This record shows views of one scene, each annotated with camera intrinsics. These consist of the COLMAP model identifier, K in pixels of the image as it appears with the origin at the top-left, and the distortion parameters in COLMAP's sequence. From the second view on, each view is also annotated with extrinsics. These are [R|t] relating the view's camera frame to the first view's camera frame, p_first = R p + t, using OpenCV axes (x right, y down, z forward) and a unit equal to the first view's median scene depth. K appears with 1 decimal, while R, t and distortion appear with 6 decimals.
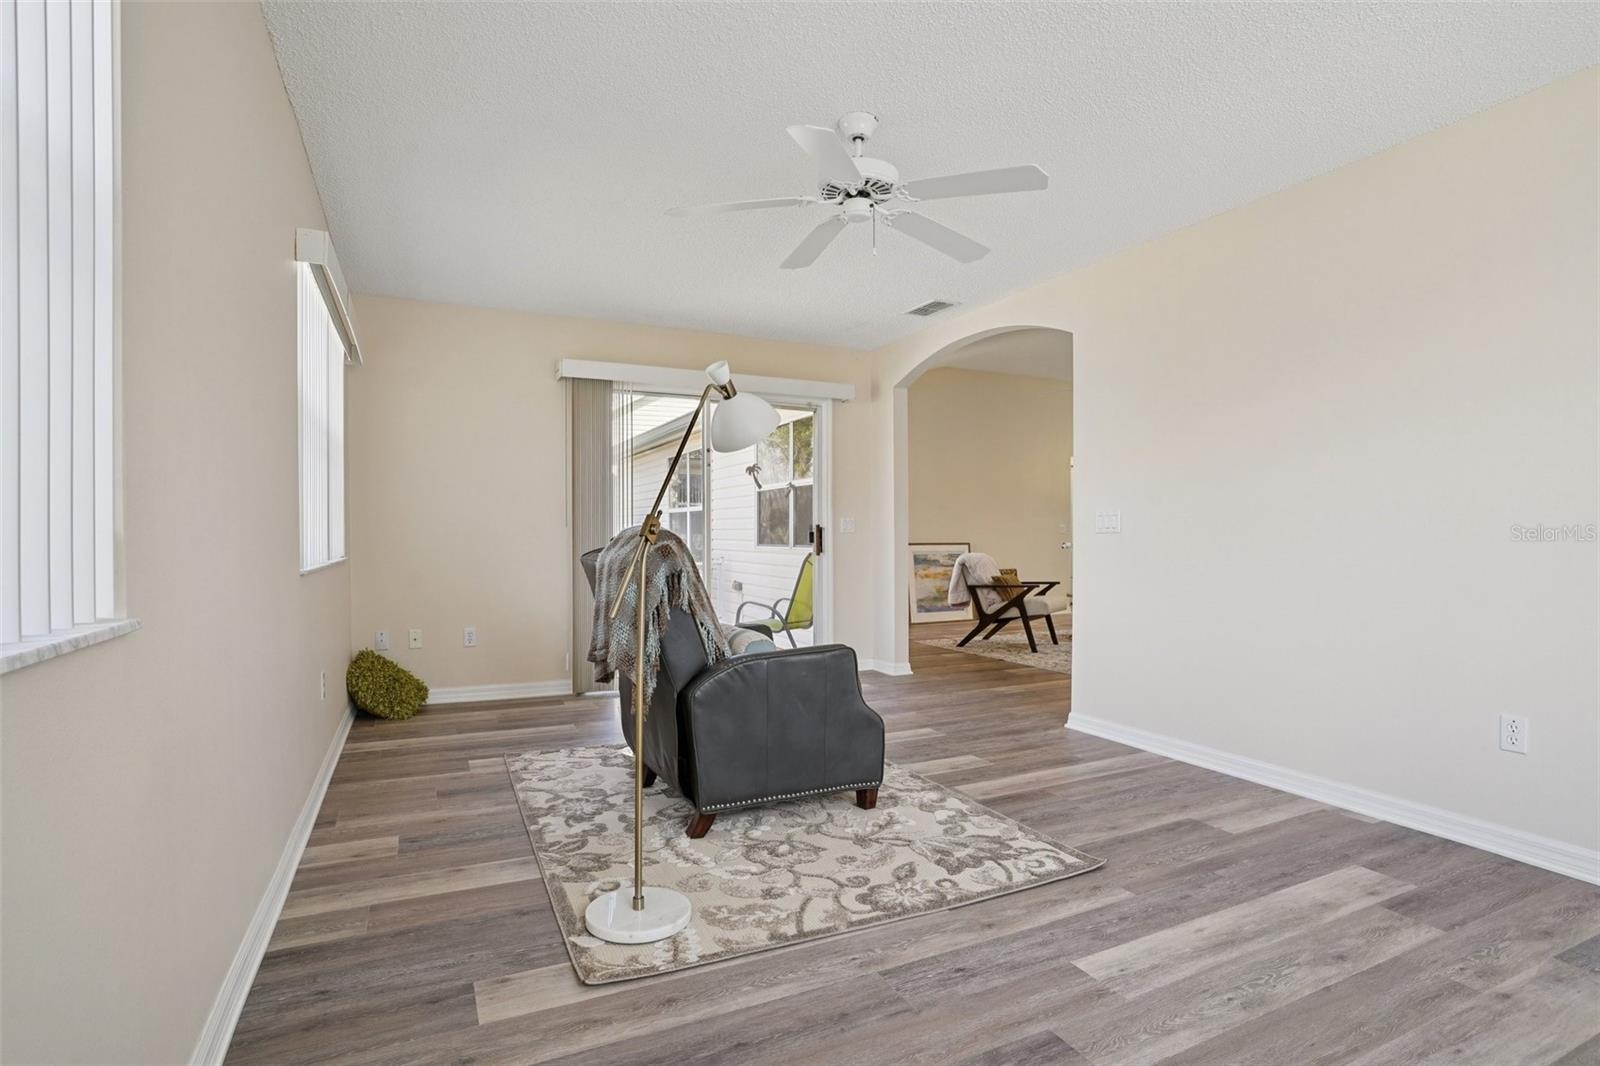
lens RADIAL K [[781.7, 0, 801.0], [0, 781.7, 535.8], [0, 0, 1]] dist [0.003908, 0.002461]
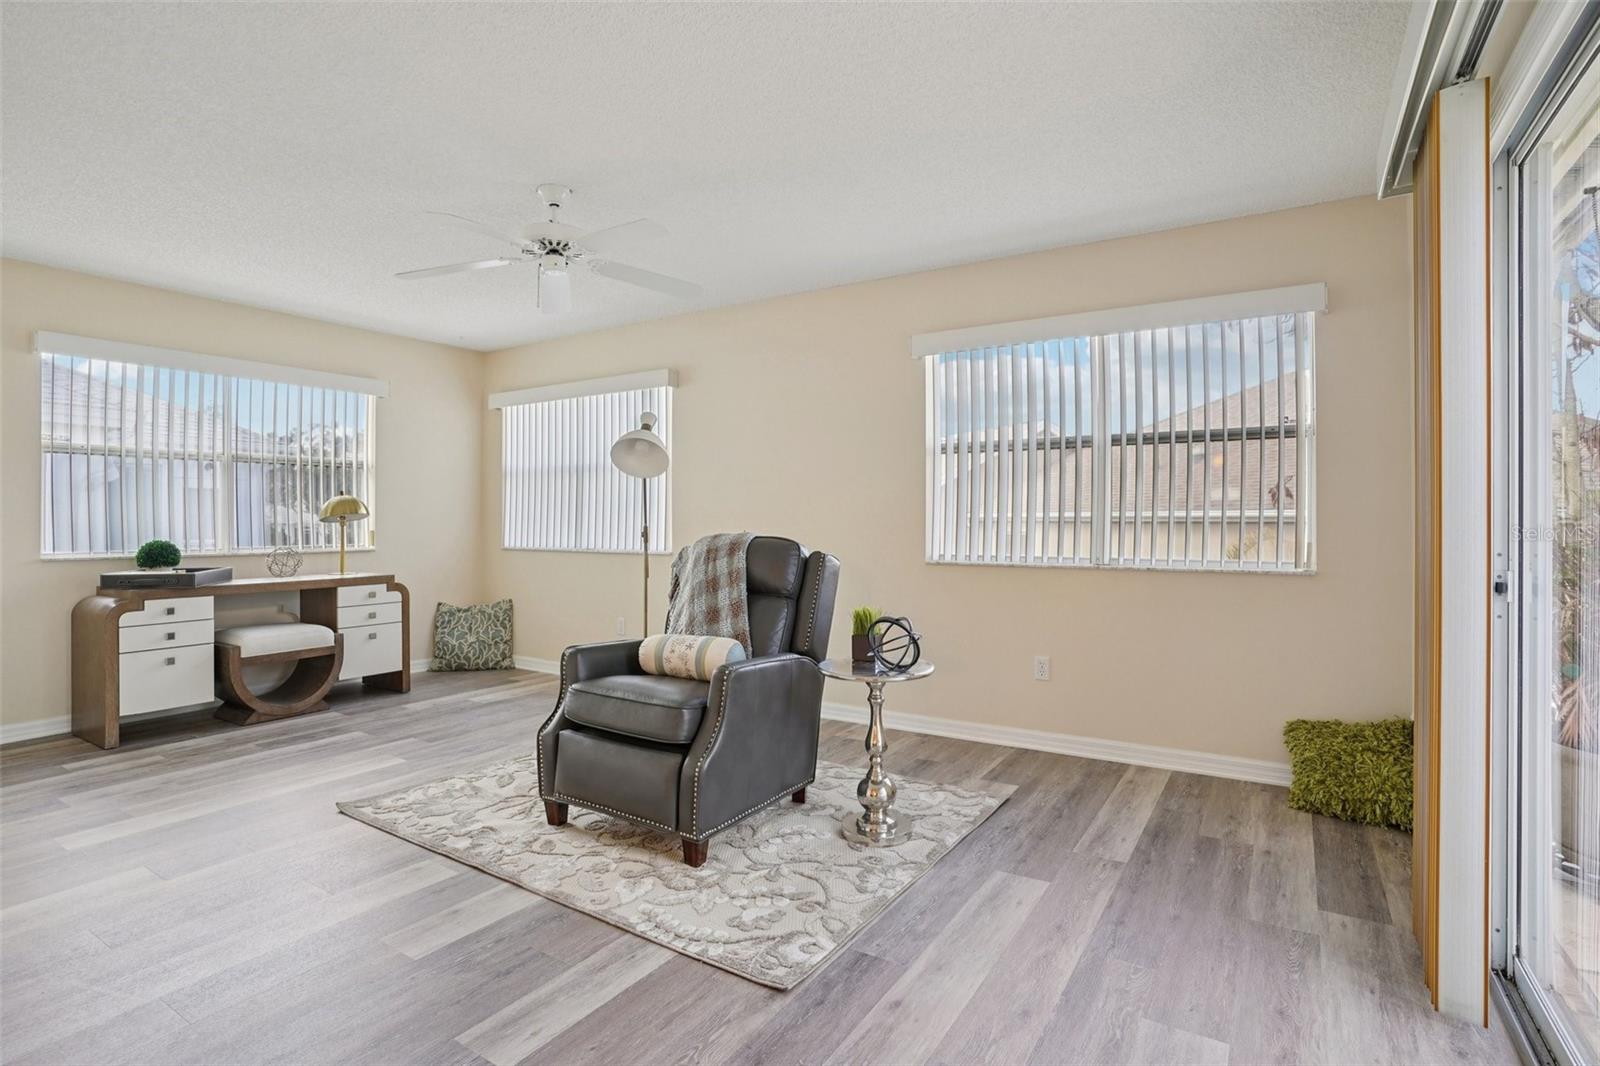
lens RADIAL K [[781.7, 0, 798.8], [0, 781.7, 530.8], [0, 0, 1]] dist [0.003908, 0.002461]
pose [[-0.848095, 0.000550, -0.529844, 0.407815], [0.000850, 1.000000, -0.000323, -0.021802], [0.529844, -0.000724, -0.848095, 2.341754]]
